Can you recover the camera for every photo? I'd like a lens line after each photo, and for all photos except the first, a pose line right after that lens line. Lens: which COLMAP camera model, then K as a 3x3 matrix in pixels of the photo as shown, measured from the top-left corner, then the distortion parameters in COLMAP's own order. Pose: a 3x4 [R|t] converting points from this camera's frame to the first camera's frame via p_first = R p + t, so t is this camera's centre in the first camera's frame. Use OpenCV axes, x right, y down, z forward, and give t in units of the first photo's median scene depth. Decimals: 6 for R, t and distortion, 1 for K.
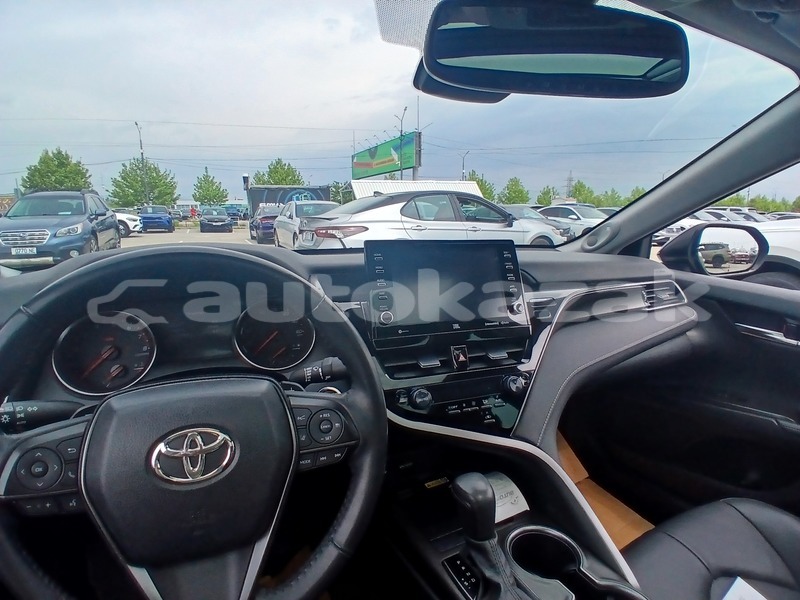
lens RADIAL K [[395.1, 0, 397.7], [0, 395.1, 296.2], [0, 0, 1]] dist [0.000076, -0.039834]
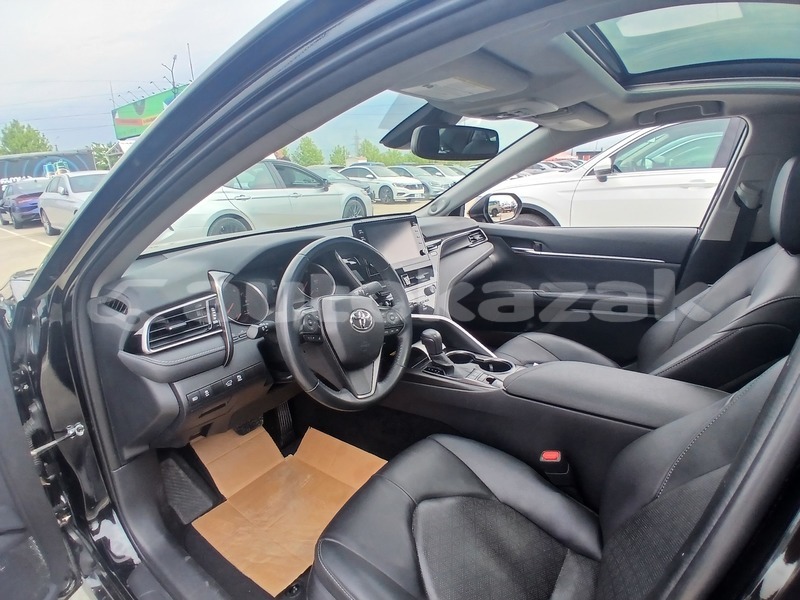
lens RADIAL K [[395.1, 0, 397.7], [0, 395.1, 296.2], [0, 0, 1]] dist [0.000076, -0.039834]
pose [[0.879836, -0.168636, 0.444354, -0.075151], [0.125376, 0.984171, 0.125254, -0.001465], [-0.458443, -0.054491, 0.887052, -0.069464]]
